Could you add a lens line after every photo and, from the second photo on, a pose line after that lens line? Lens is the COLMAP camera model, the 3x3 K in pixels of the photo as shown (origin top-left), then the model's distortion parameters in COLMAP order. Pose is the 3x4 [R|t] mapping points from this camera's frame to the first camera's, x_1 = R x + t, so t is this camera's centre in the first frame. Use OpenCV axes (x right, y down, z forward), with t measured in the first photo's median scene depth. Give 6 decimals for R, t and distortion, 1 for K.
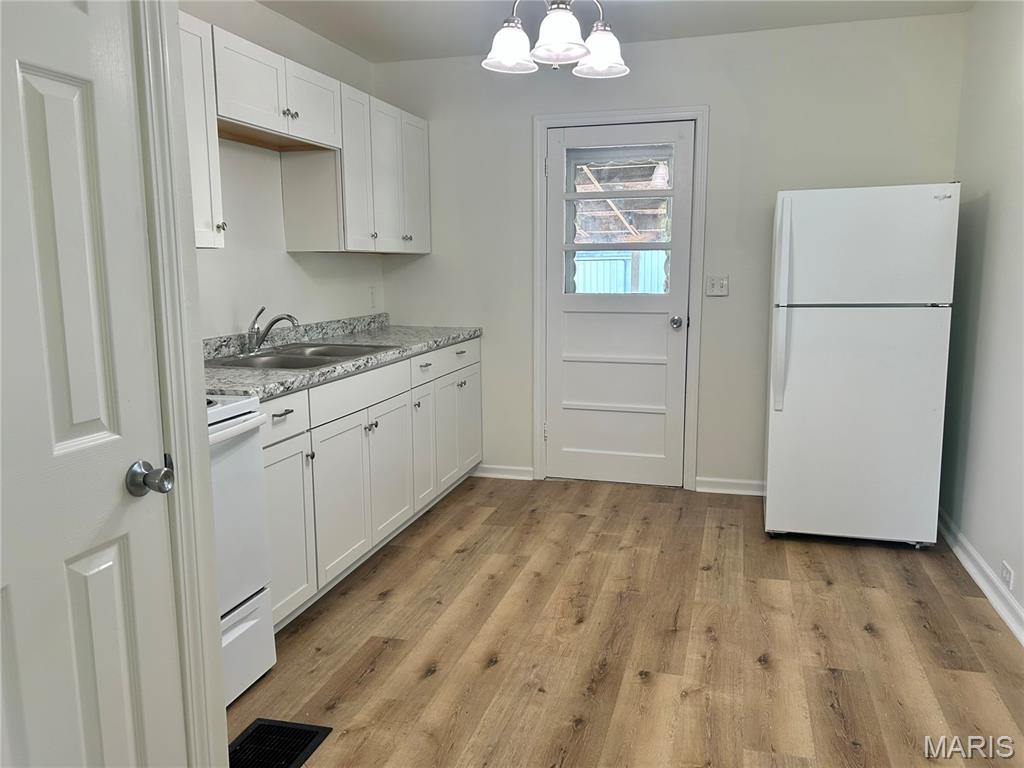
lens RADIAL K [[784.1, 0, 504.6], [0, 784.1, 387.6], [0, 0, 1]] dist [0.053698, -0.041674]
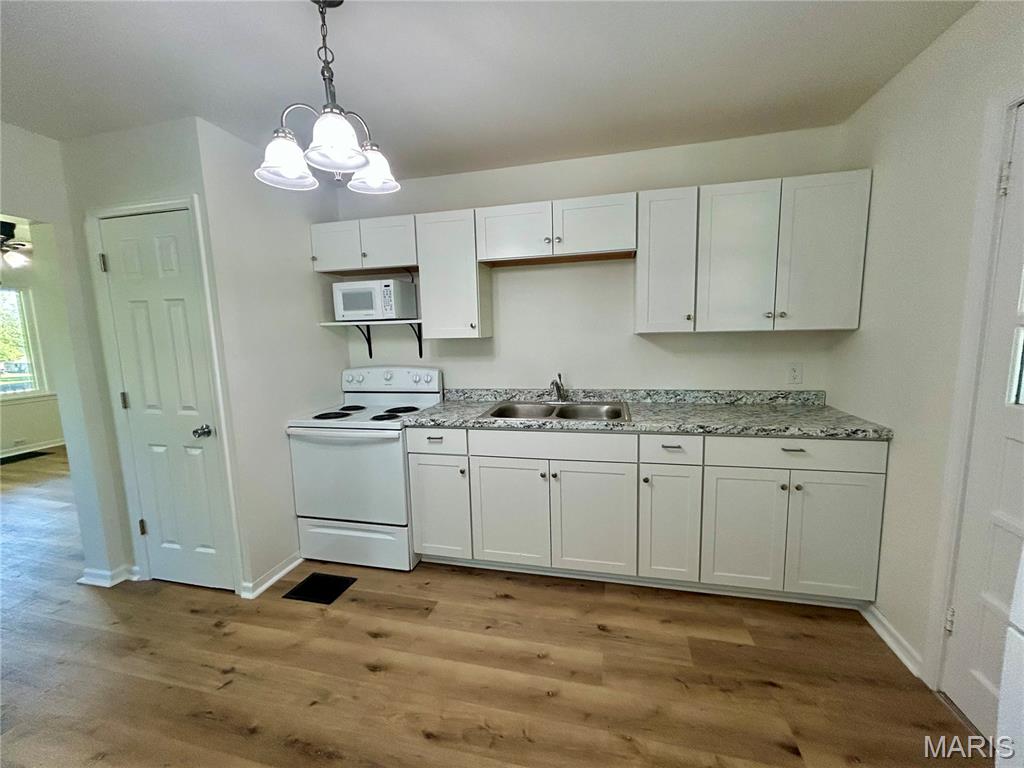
lens RADIAL K [[411.9, 0, 512.4], [0, 411.9, 378.5], [0, 0, 1]] dist [0.002499, 0.000467]
pose [[0.045751, 0.123318, -0.991312, 0.456576], [-0.129984, 0.984649, 0.116490, -0.169700], [0.990460, 0.123525, 0.061078, 0.853853]]
